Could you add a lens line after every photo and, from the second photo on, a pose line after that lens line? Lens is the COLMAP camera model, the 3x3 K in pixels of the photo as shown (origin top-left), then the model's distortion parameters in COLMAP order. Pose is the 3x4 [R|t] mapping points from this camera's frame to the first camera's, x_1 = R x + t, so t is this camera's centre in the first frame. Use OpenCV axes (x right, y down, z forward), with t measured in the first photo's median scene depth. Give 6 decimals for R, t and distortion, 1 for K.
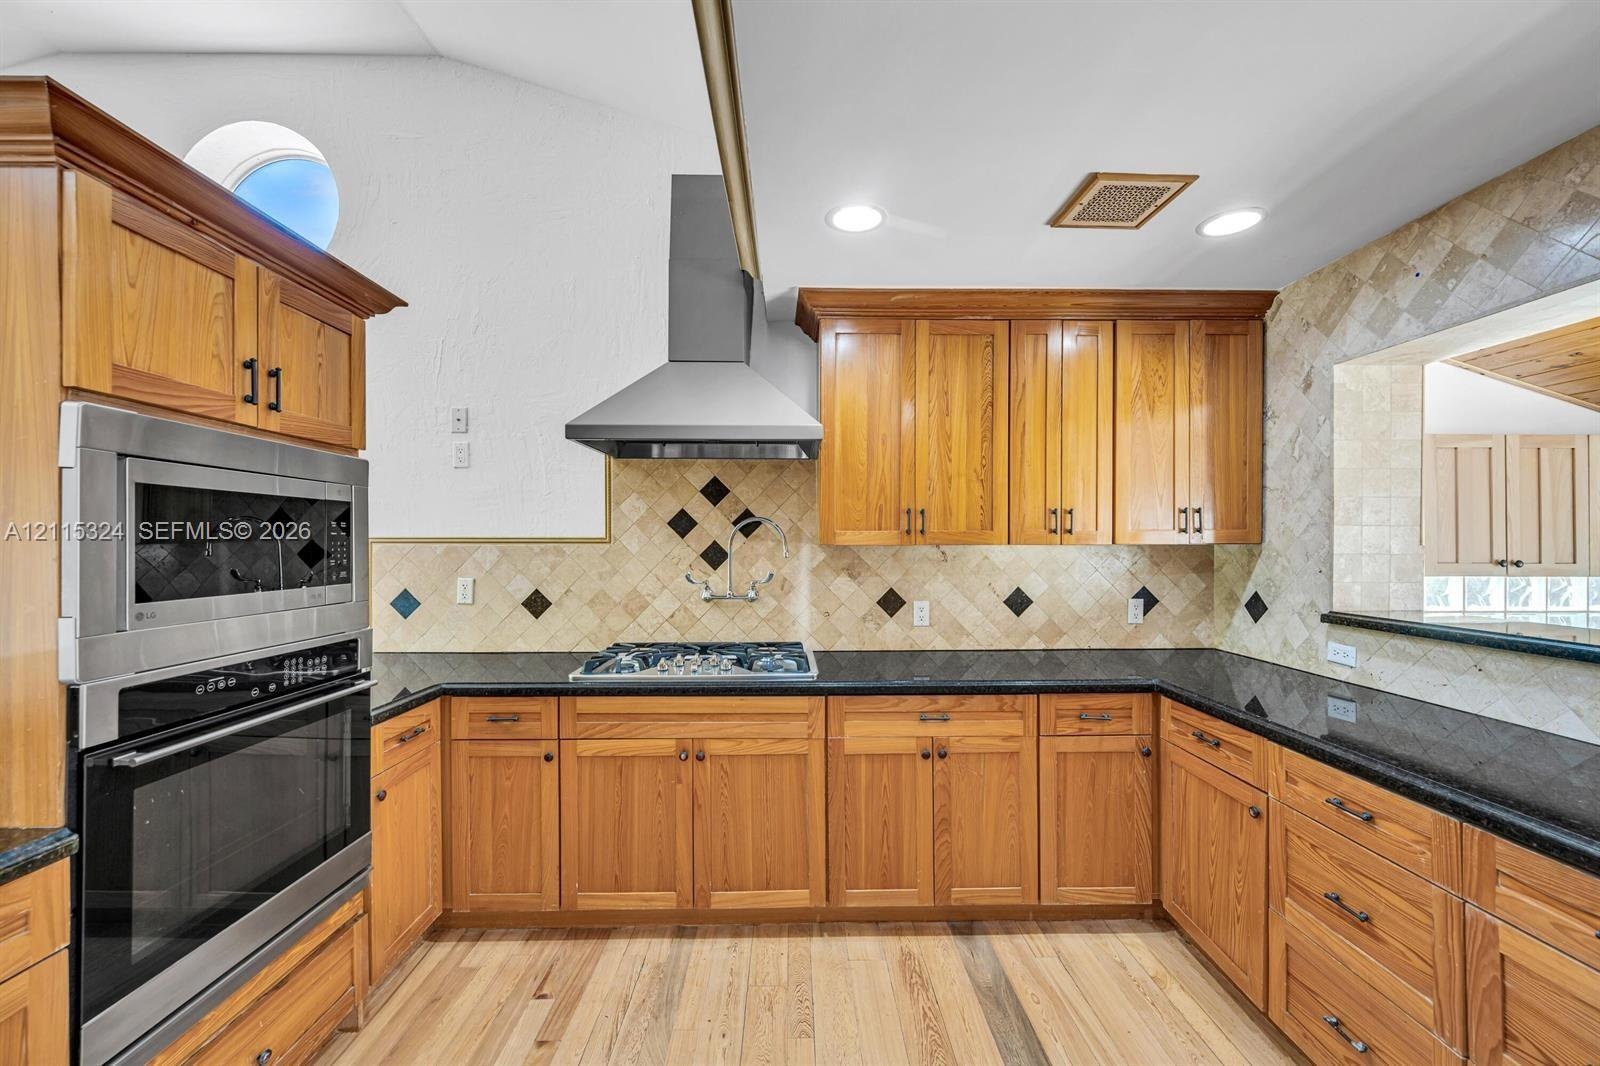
lens RADIAL K [[640.4, 0, 804.7], [0, 640.4, 544.6], [0, 0, 1]] dist [0.001042, 0.000266]
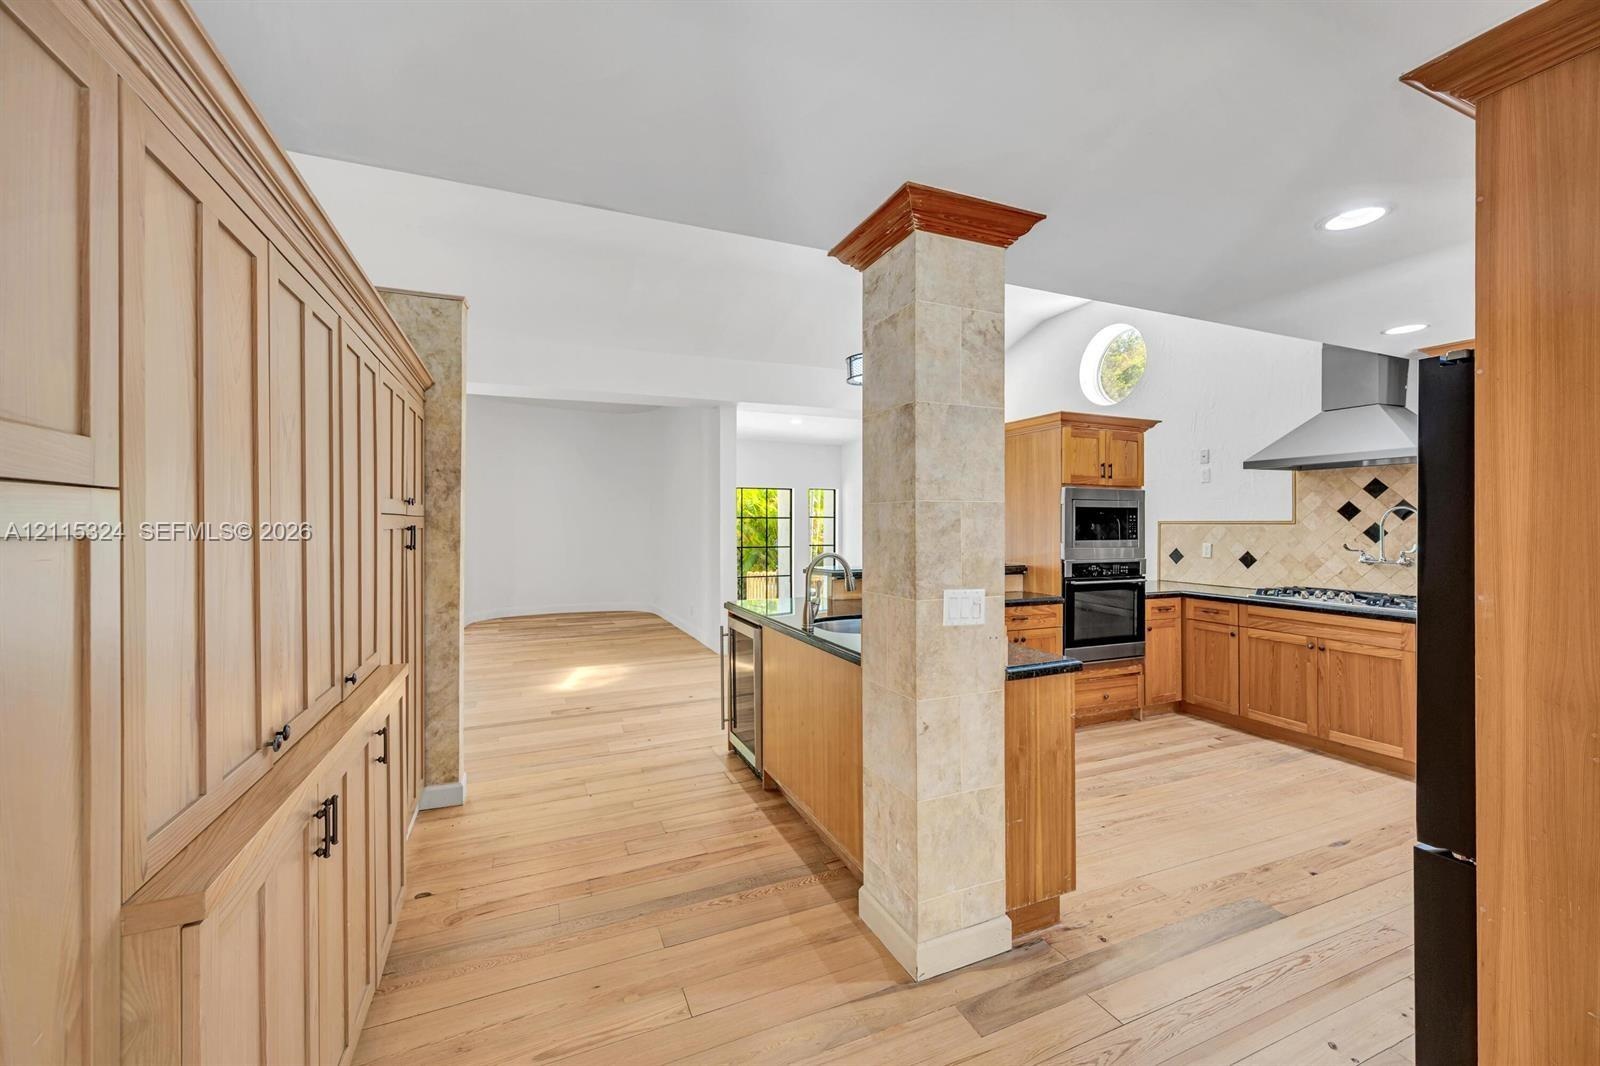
lens RADIAL K [[636.5, 0, 799.4], [0, 636.5, 522.8], [0, 0, 1]] dist [0.000391, -0.000037]
pose [[0.376550, -0.000545, -0.926396, 0.884246], [-0.005027, 0.999984, -0.002631, 0.005698], [0.926383, 0.005648, 0.376542, -0.936056]]
